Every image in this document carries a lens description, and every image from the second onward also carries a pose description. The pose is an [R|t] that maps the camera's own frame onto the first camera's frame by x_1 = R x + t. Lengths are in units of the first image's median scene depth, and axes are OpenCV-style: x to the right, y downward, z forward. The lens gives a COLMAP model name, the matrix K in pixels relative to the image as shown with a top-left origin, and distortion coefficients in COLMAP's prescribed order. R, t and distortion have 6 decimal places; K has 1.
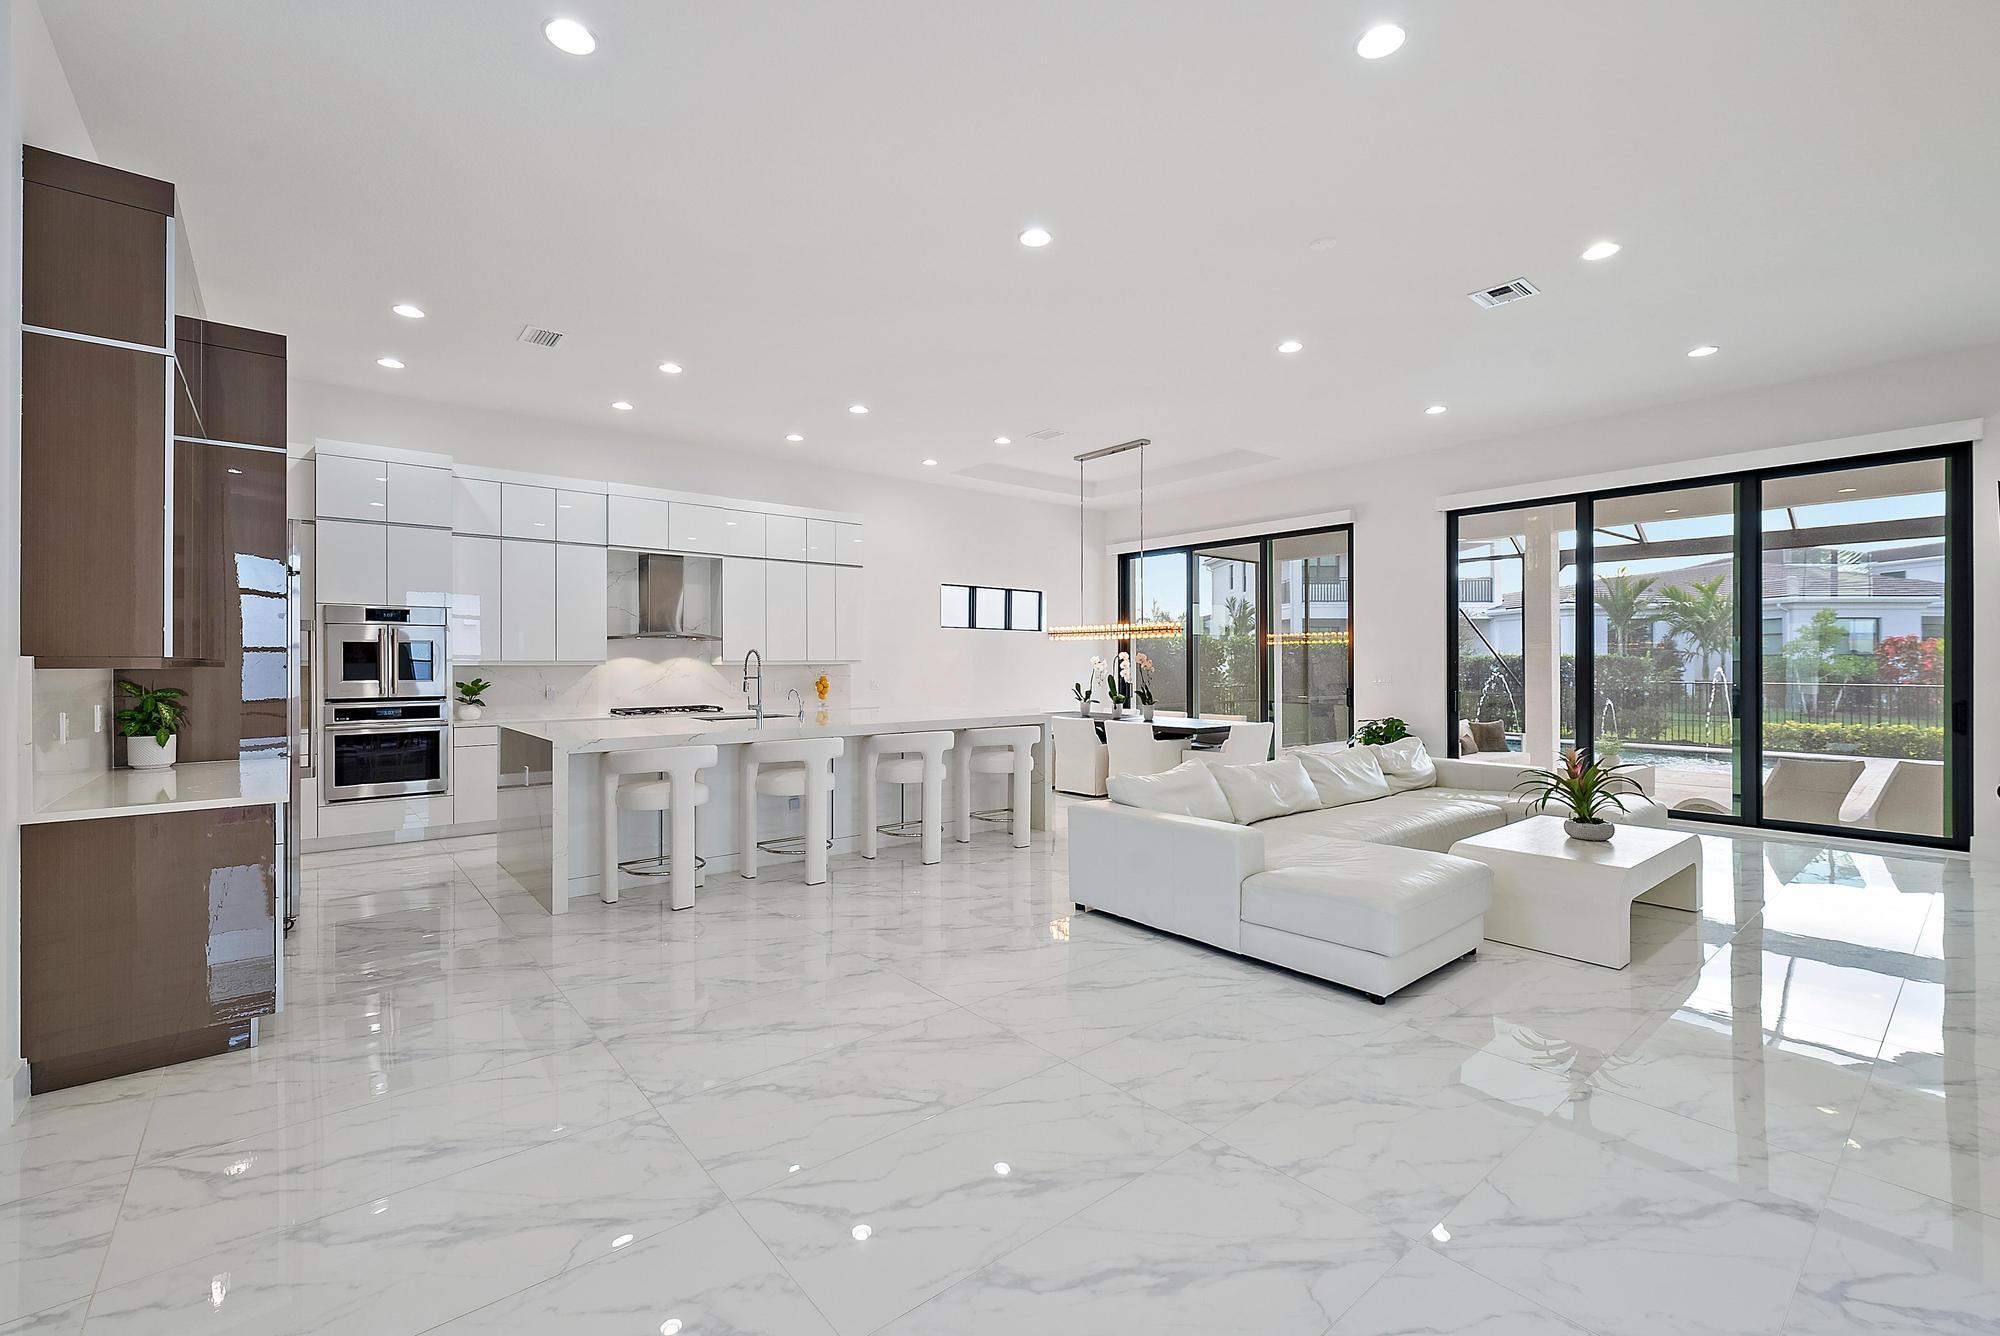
lens RADIAL K [[844.3, 0, 1001.1], [0, 844.3, 662.2], [0, 0, 1]] dist [-0.001093, 0.000149]
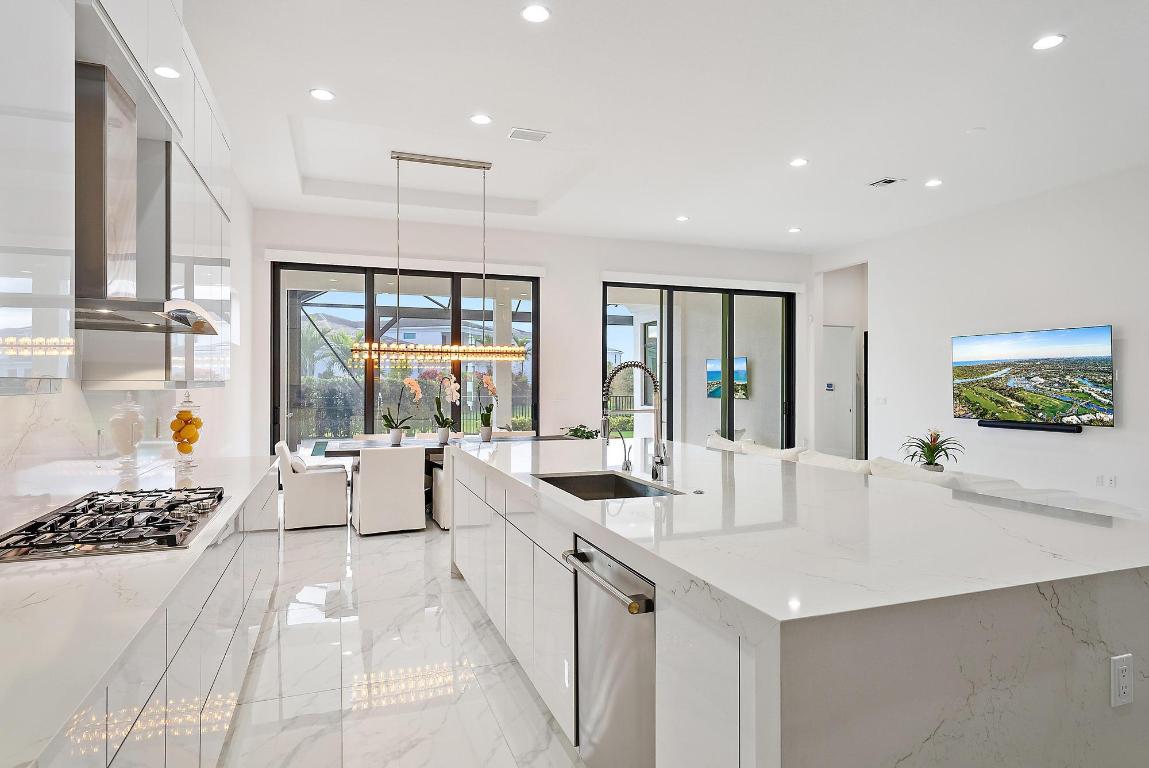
lens RADIAL K [[648.9, 0, 575.8], [0, 648.9, 381.5], [0, 0, 1]] dist [0.003847, -0.000303]
pose [[0.335548, 0.005274, 0.942008, -0.548160], [-0.002209, 0.999986, -0.004812, 0.000043], [-0.942021, -0.000466, 0.335555, 0.669715]]
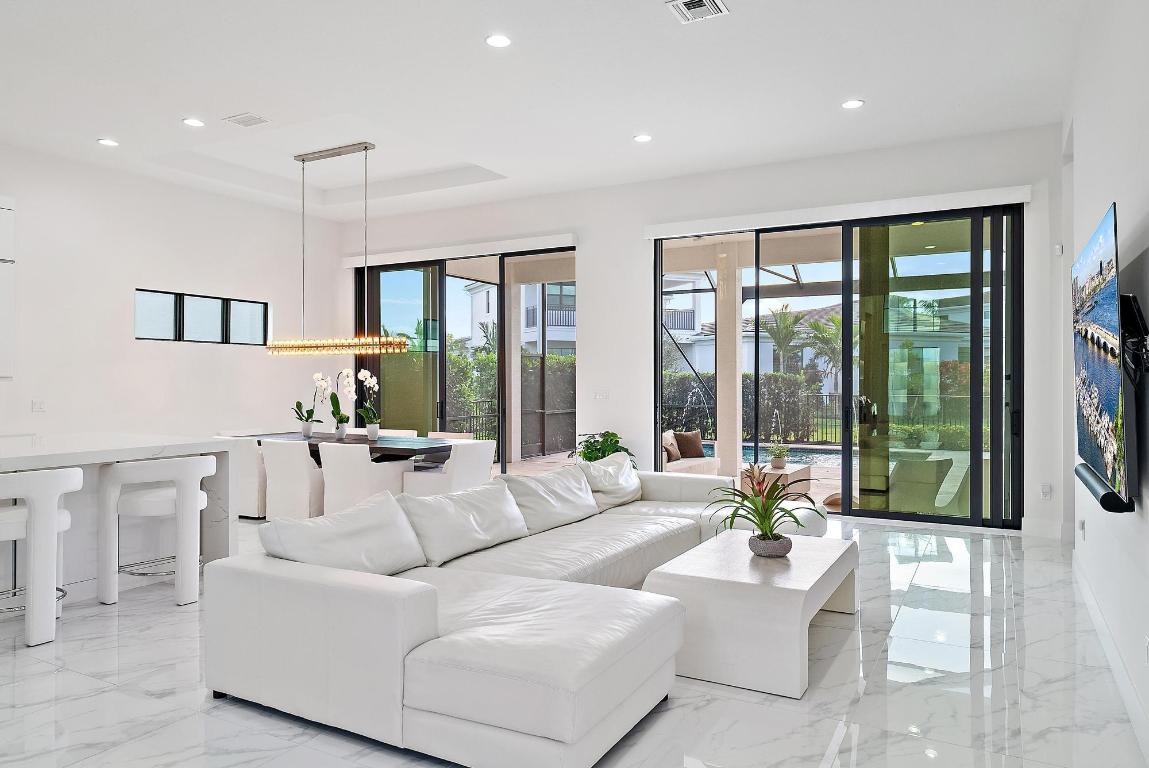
lens RADIAL K [[764.4, 0, 574.5], [0, 764.4, 384.0], [0, 0, 1]] dist [-0.004233, -0.003017]
pose [[0.932123, -0.001315, 0.362139, 0.079110], [-0.001183, 0.999977, 0.006677, -0.000259], [-0.362139, -0.006652, 0.932100, 0.125028]]
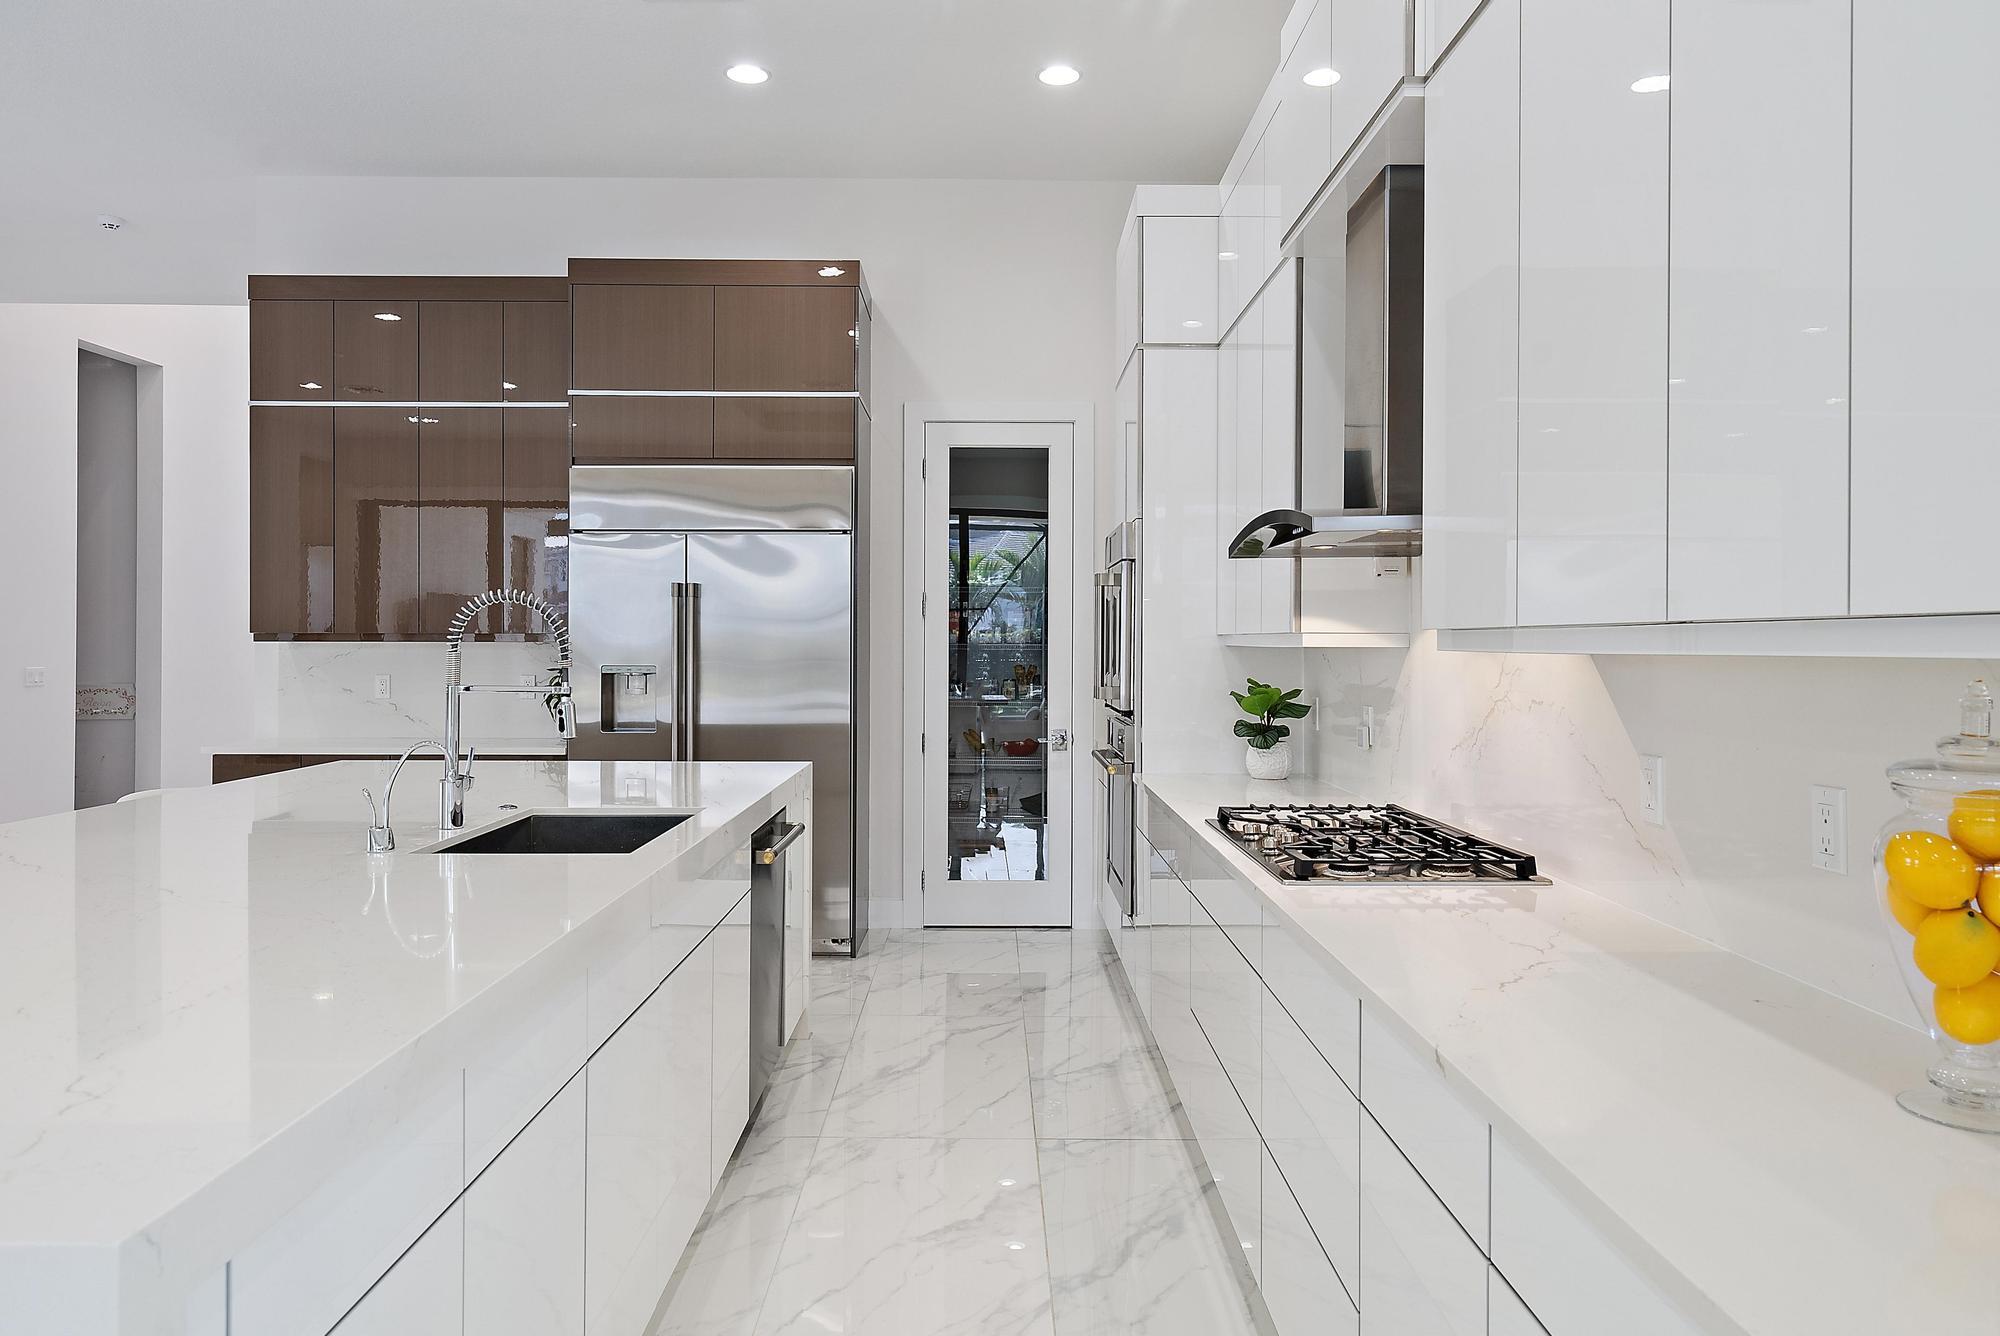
lens RADIAL K [[1334.0, 0, 994.3], [0, 1334.0, 638.0], [0, 0, 1]] dist [-0.000740, -0.000435]
pose [[-0.637226, -0.004849, -0.770662, -0.035490], [-0.002469, 0.999988, -0.004250, 0.002187], [0.770673, -0.000805, -0.637230, 1.073123]]
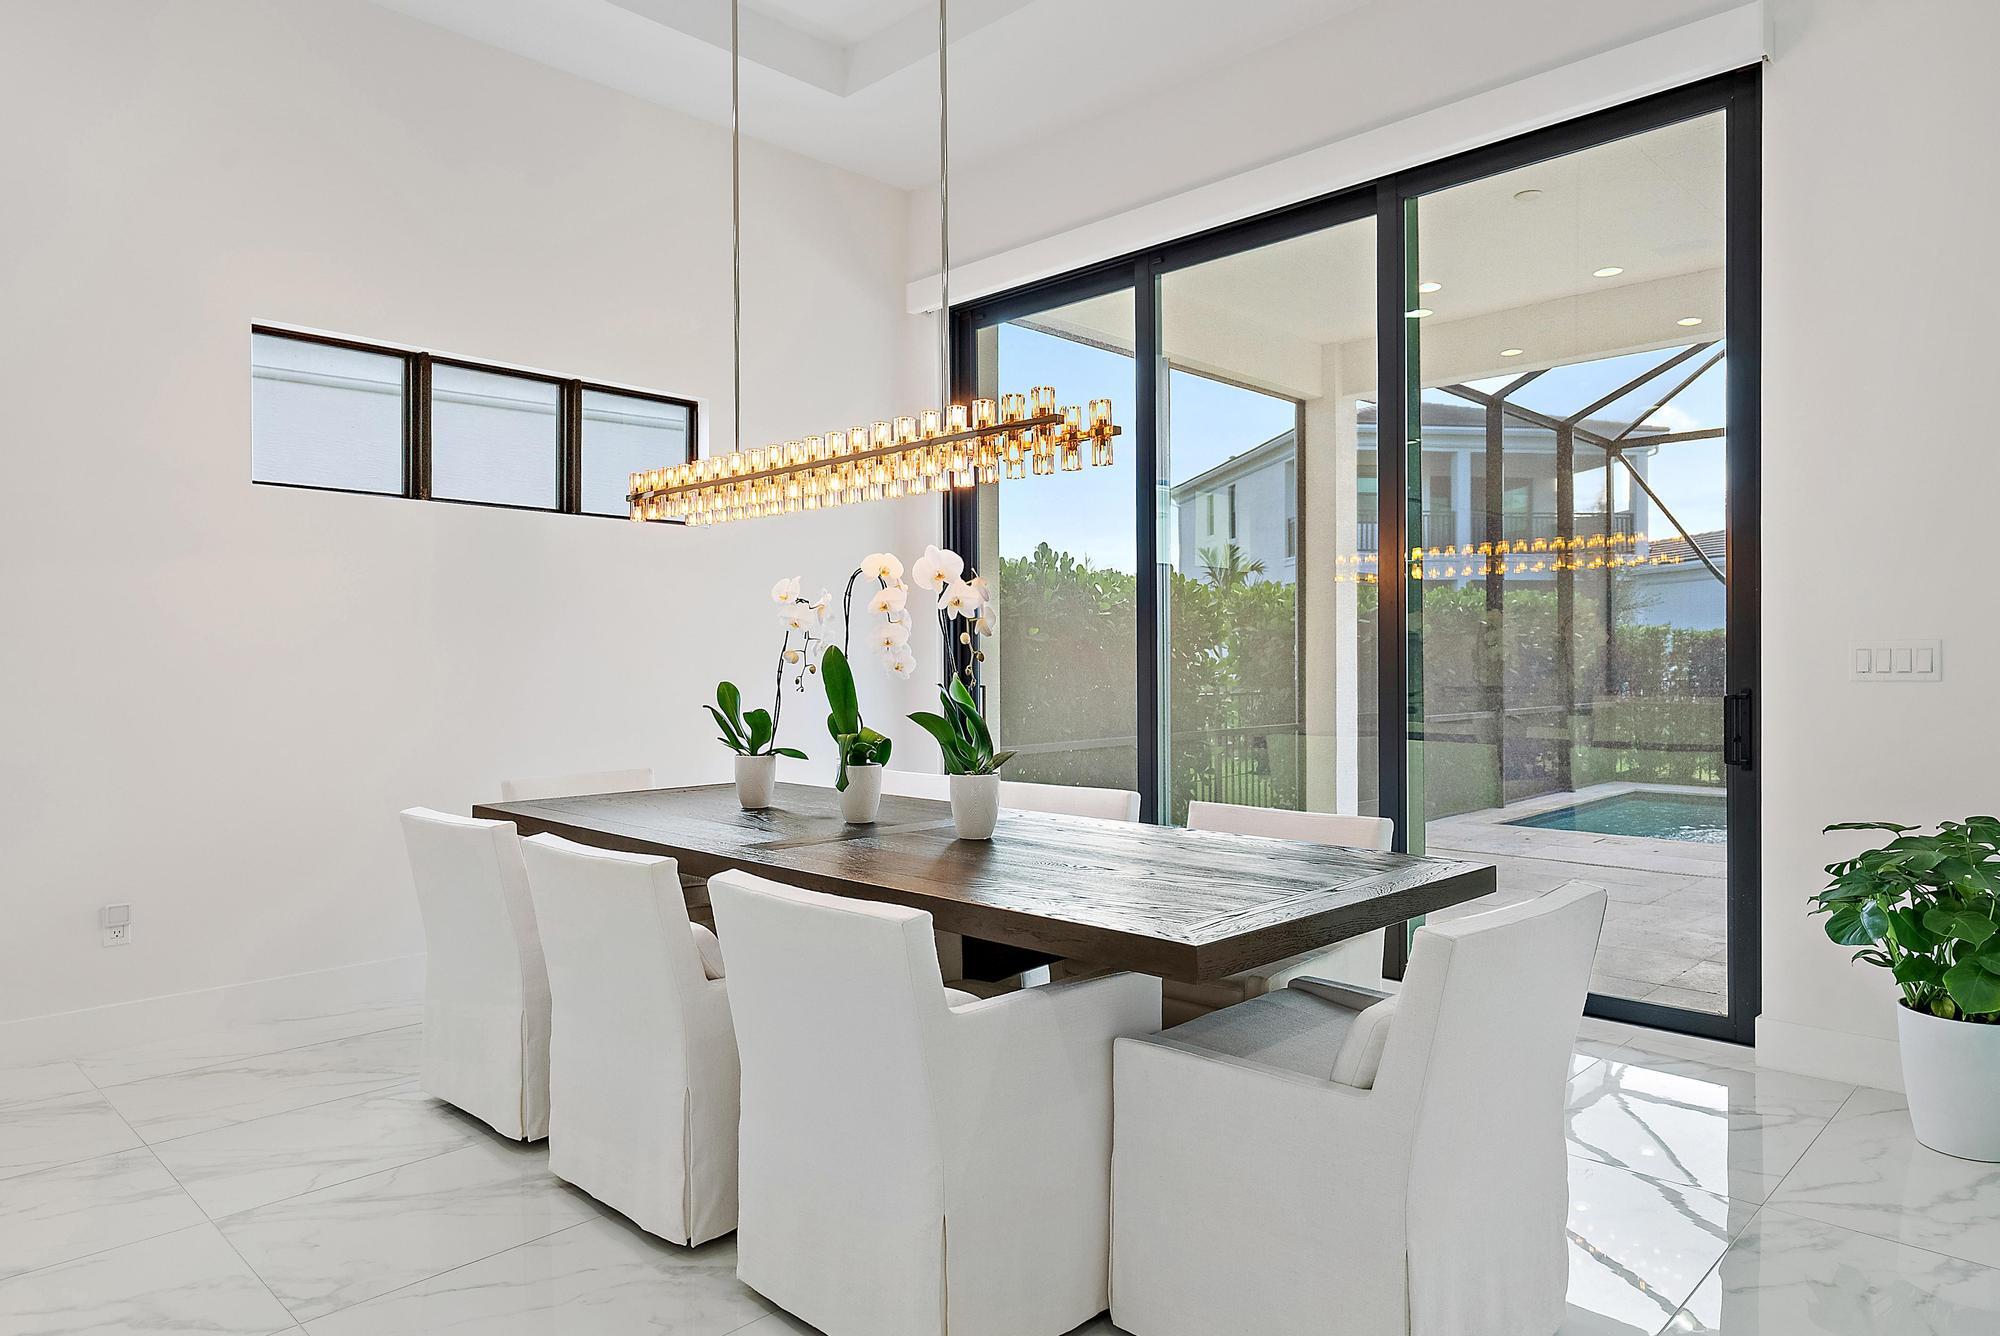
lens RADIAL K [[1214.0, 0, 1000.0], [0, 1214.0, 668.0], [0, 0, 1]] dist [0.001146, 0.000160]
pose [[0.994695, -0.003256, 0.102817, 0.155527], [0.002785, 0.999985, 0.004723, 0.021765], [-0.102831, -0.004412, 0.994689, 0.704635]]
